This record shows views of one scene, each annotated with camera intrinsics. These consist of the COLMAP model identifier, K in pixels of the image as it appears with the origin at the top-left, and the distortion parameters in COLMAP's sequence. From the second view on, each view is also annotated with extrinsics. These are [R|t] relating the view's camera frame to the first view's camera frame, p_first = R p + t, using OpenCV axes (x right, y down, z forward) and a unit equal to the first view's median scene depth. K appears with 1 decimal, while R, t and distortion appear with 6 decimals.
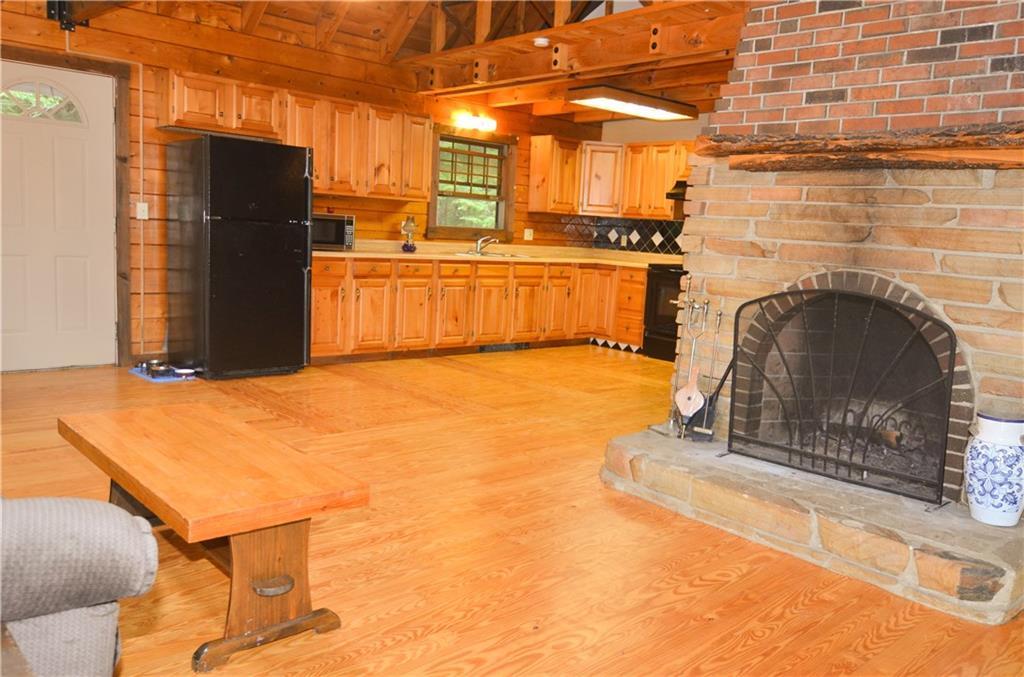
lens RADIAL K [[819.7, 0, 514.3], [0, 819.7, 335.0], [0, 0, 1]] dist [-0.036930, 0.004421]
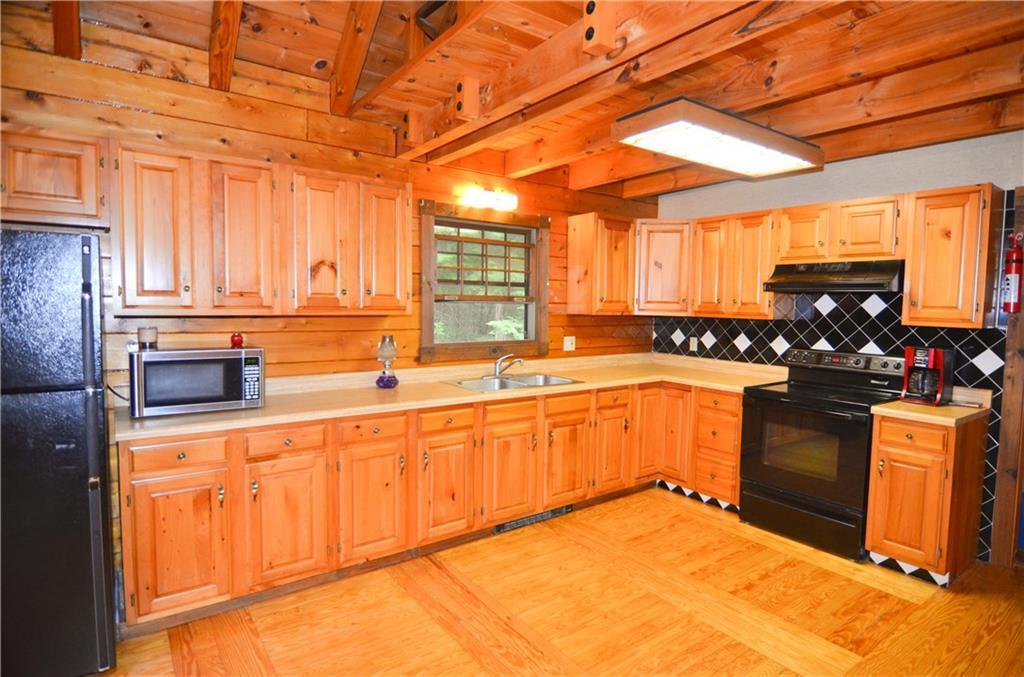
lens RADIAL K [[559.4, 0, 515.6], [0, 559.4, 338.6], [0, 0, 1]] dist [-0.031653, -0.001128]
pose [[0.993311, -0.033789, -0.110417, 0.027144], [0.026299, 0.997298, -0.068593, -0.098753], [0.112436, 0.065230, 0.991516, 0.505652]]
